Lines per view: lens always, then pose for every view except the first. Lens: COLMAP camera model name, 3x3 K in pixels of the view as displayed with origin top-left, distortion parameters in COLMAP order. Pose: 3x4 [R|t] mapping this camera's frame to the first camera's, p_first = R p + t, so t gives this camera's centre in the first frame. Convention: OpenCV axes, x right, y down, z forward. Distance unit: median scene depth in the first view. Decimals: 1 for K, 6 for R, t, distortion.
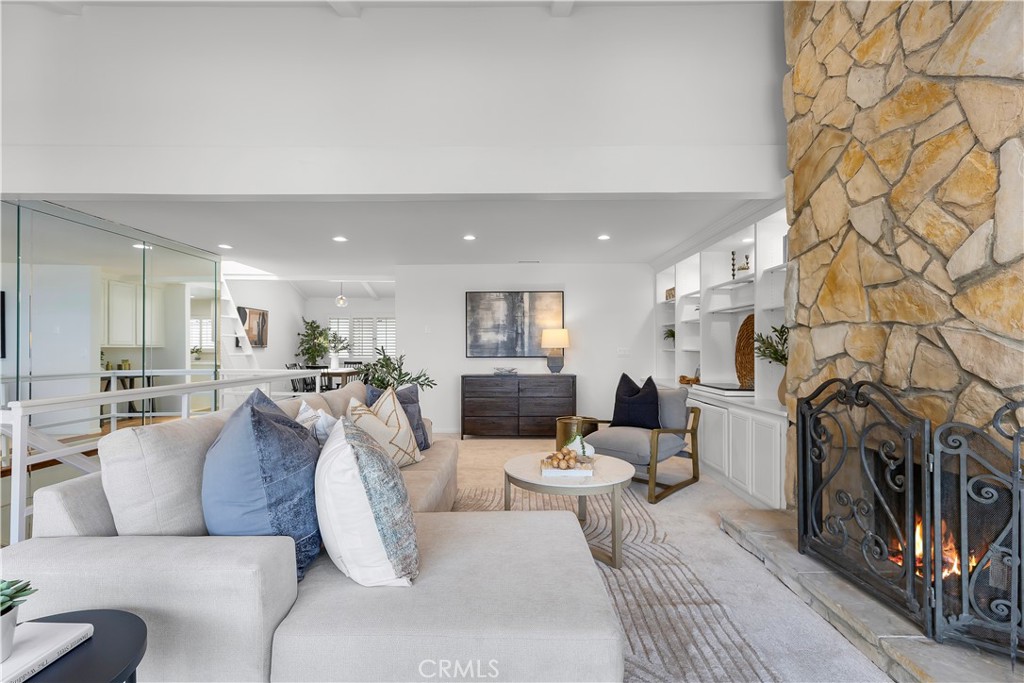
lens RADIAL K [[461.2, 0, 510.6], [0, 461.2, 343.3], [0, 0, 1]] dist [0.003182, 0.001061]
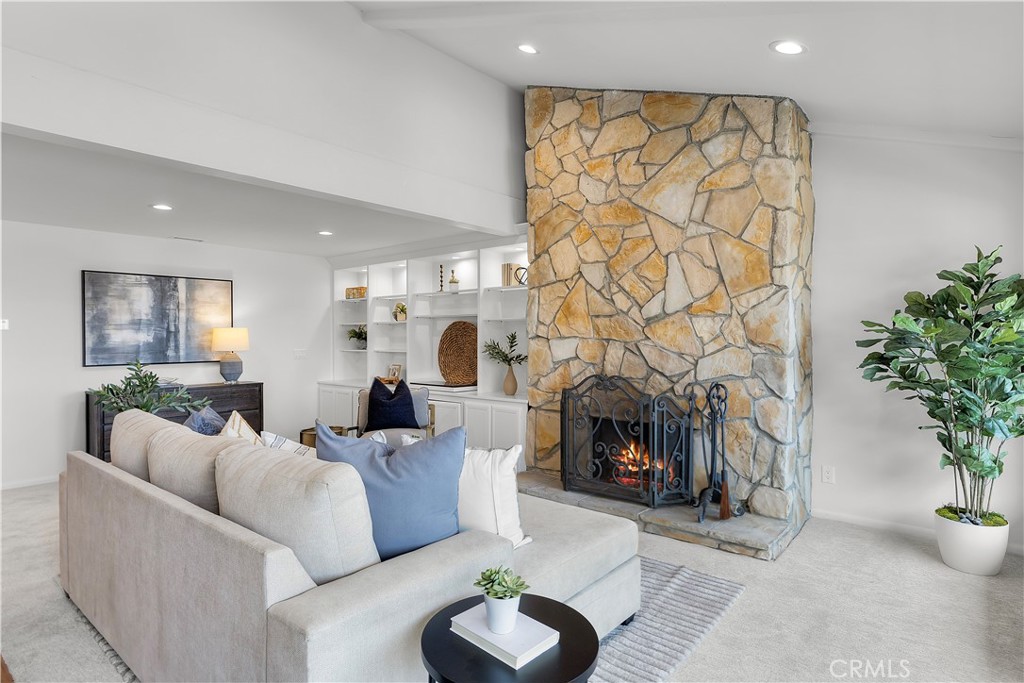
lens RADIAL K [[550.3, 0, 506.6], [0, 550.3, 339.6], [0, 0, 1]] dist [0.003711, -0.001569]
pose [[0.641230, -0.005179, 0.767331, -0.768251], [-0.005289, 0.999924, 0.011169, -0.052475], [-0.767331, -0.011221, 0.641154, 0.006040]]
